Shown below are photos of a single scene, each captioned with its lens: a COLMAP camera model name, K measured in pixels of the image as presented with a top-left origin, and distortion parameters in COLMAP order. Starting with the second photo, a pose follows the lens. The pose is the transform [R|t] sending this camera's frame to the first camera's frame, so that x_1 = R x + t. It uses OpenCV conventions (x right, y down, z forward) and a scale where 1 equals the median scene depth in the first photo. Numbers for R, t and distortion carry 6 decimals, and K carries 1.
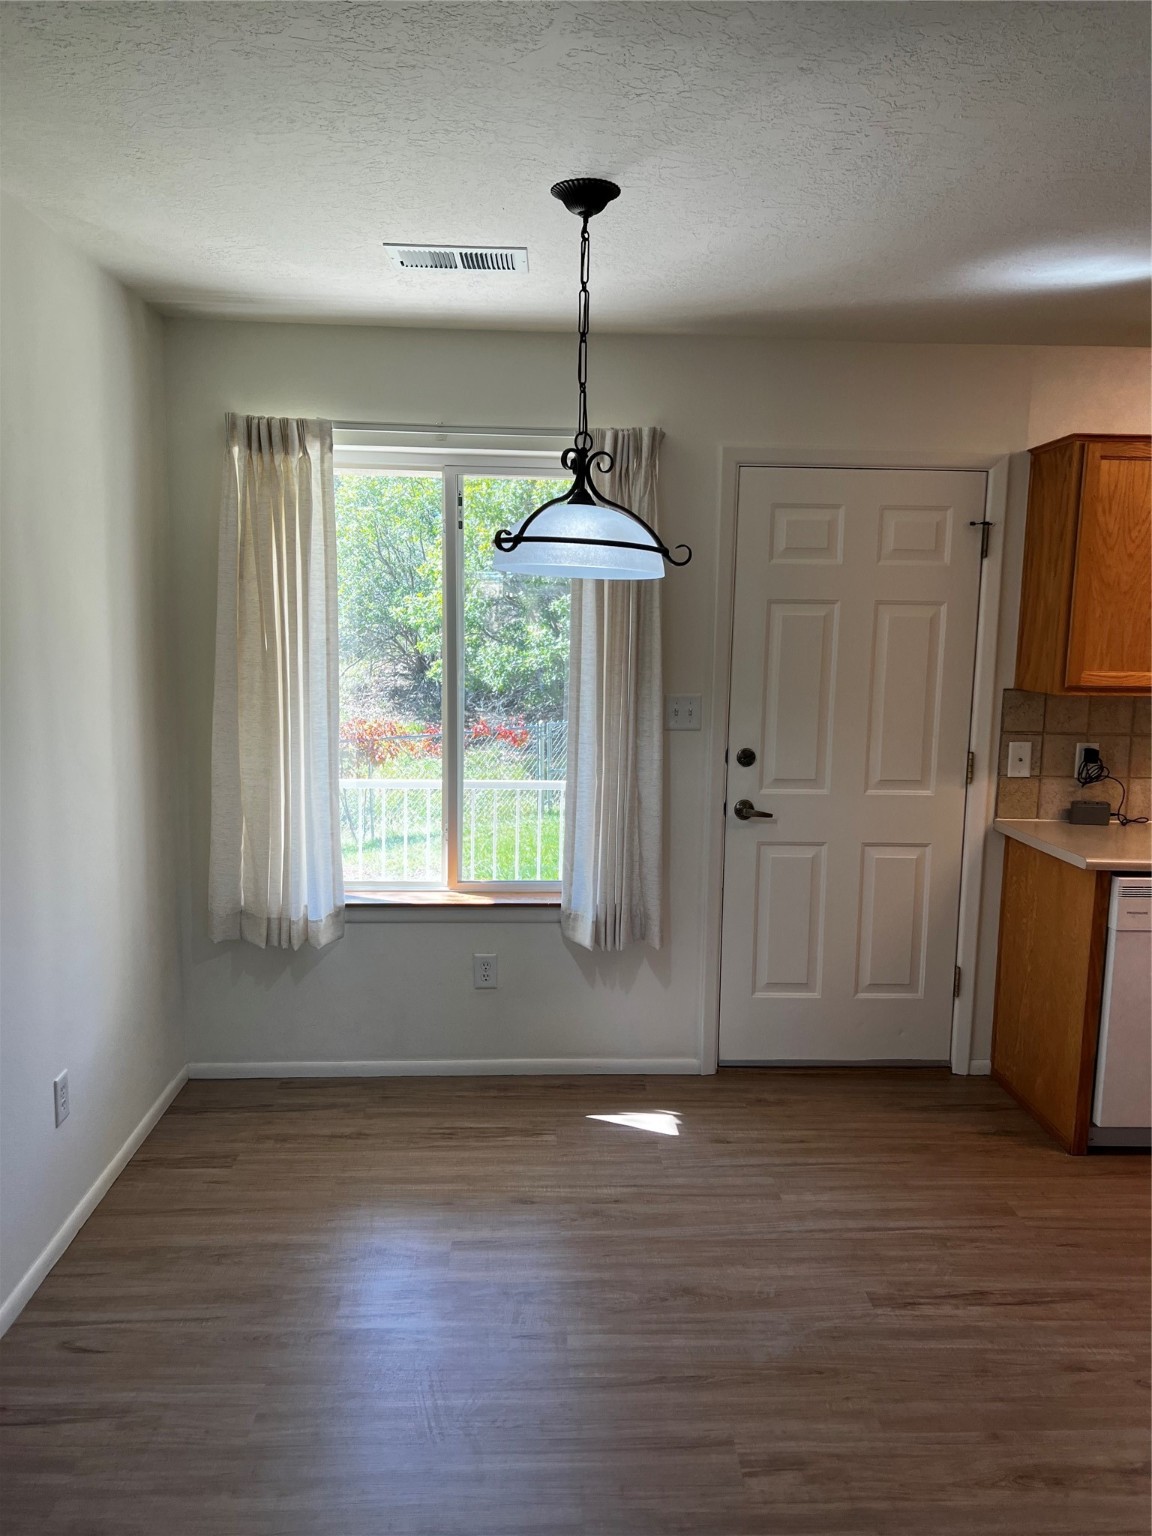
lens RADIAL K [[1176.4, 0, 576.0], [0, 1176.4, 768.0], [0, 0, 1]] dist [0.053213, -0.044008]
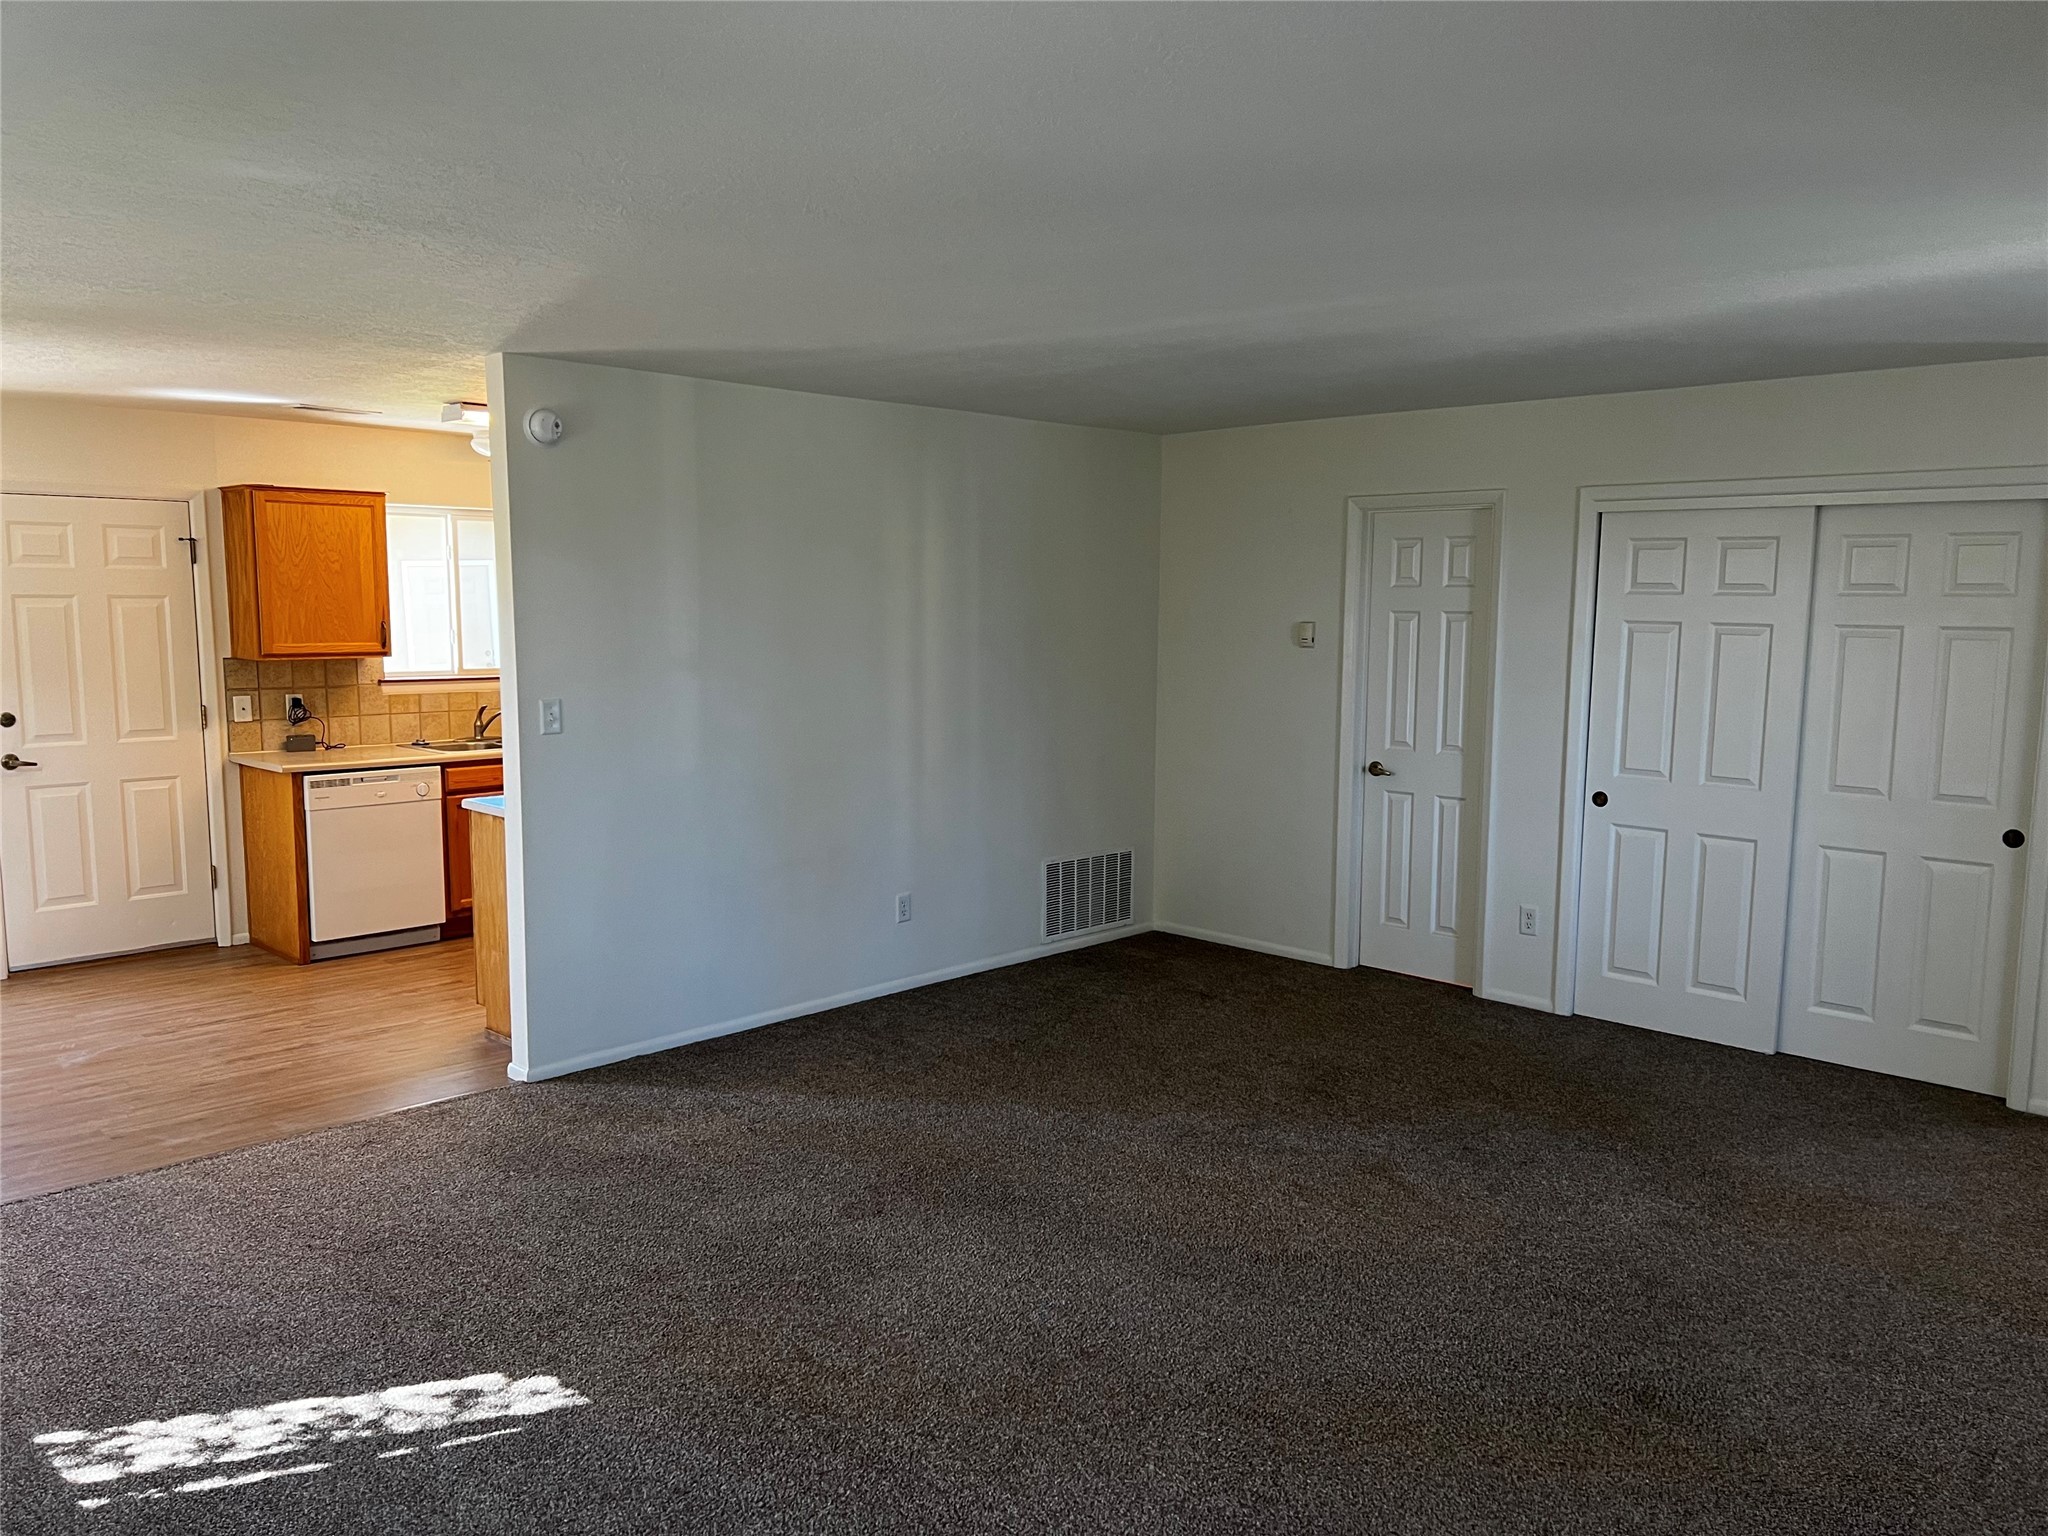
lens RADIAL K [[1568.5, 0, 1072.1], [0, 1568.5, 788.9], [0, 0, 1]] dist [0.053213, -0.044008]
pose [[0.728892, -0.098321, 0.677532, -0.189217], [0.092752, 0.994692, 0.044562, 0.095192], [-0.678316, 0.030362, 0.734142, -1.040627]]
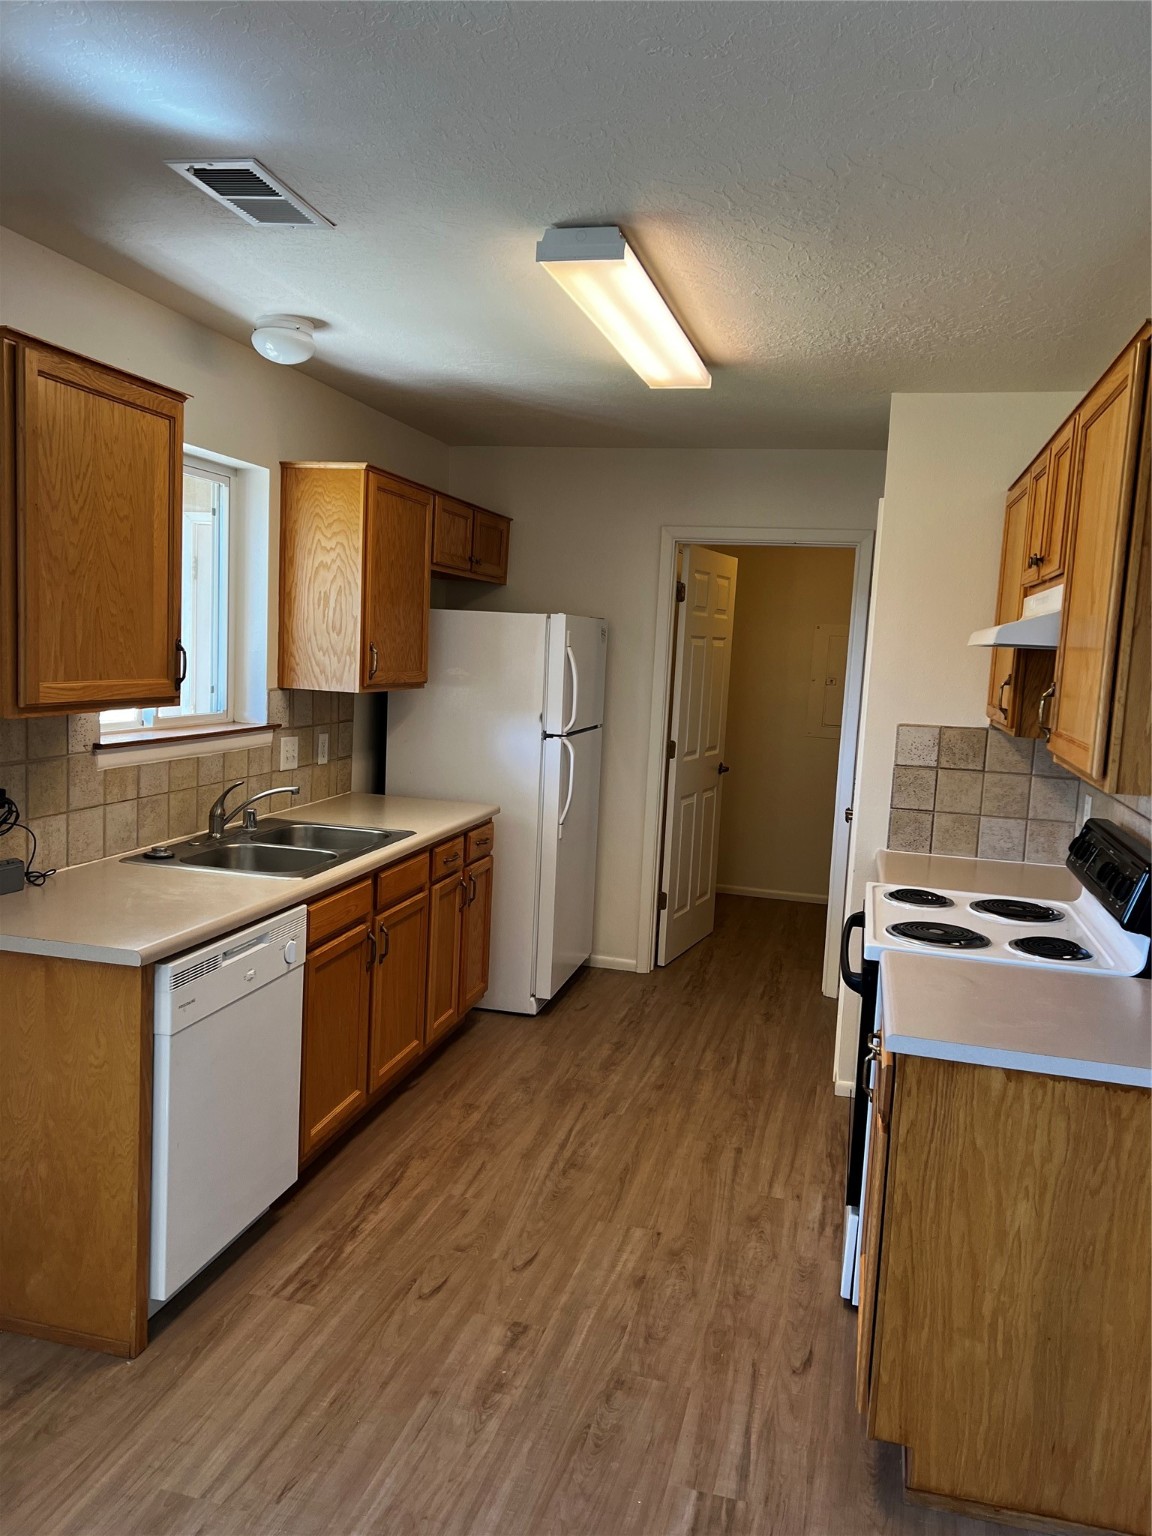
lens RADIAL K [[1176.4, 0, 576.0], [0, 1176.4, 768.0], [0, 0, 1]] dist [0.053213, -0.044008]
pose [[0.298214, -0.111325, 0.947985, -0.132421], [0.079560, 0.992618, 0.091538, -0.066263], [-0.951178, 0.048124, 0.304869, 0.463483]]
